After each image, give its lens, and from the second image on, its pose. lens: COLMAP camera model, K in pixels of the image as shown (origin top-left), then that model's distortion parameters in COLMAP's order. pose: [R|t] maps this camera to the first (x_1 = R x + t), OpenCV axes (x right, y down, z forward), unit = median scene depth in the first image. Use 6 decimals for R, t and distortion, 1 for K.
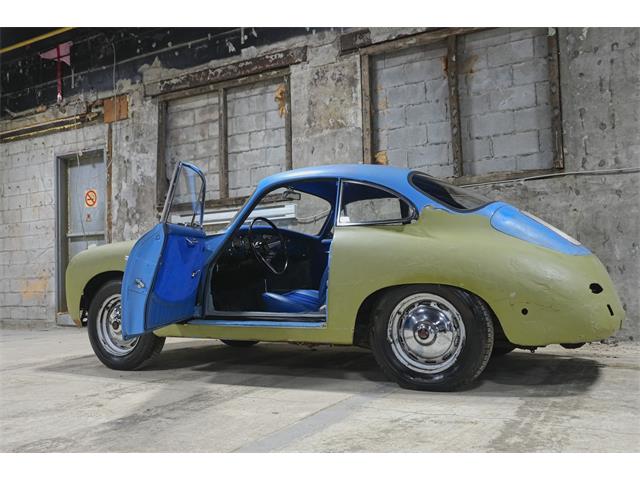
lens RADIAL K [[596.3, 0, 318.9], [0, 596.3, 241.8], [0, 0, 1]] dist [-0.005280, 0.000000]
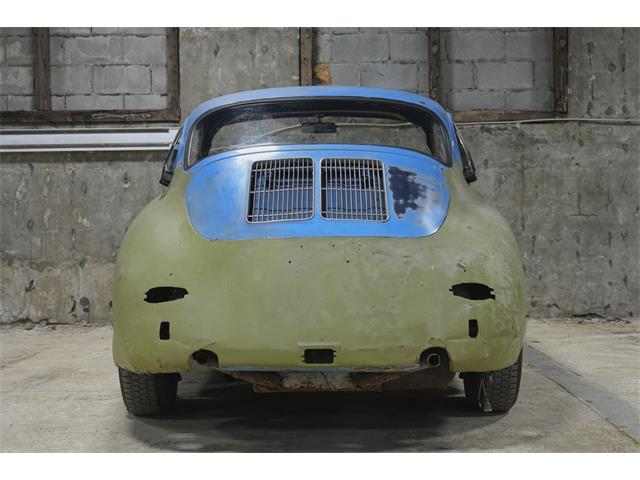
lens RADIAL K [[1120.2, 0, 314.4], [0, 1120.2, 241.3], [0, 0, 1]] dist [0.026634, 0.000000]
pose [[0.867365, 0.007650, 0.497613, -0.608673], [-0.038698, 0.997891, 0.052111, -0.011865], [-0.496165, -0.064456, 0.865832, -0.169842]]
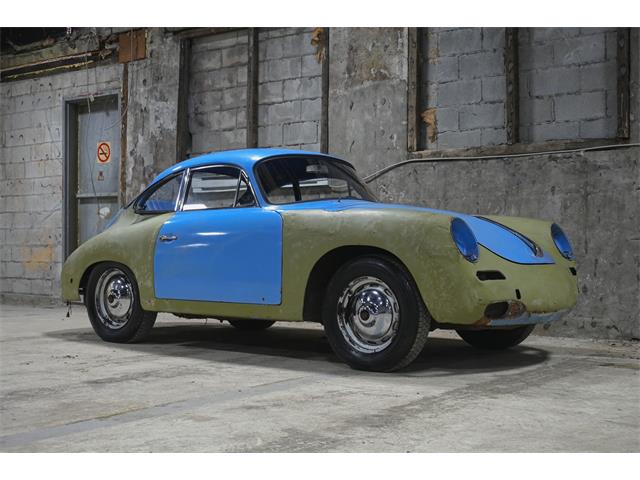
lens RADIAL K [[895.6, 0, 321.9], [0, 895.6, 241.4], [0, 0, 1]] dist [0.009422, 0.000000]
pose [[0.988599, 0.031531, -0.147236, 0.158654], [-0.024221, 0.998396, 0.051180, -0.029800], [0.148614, -0.047030, 0.987776, -0.293092]]
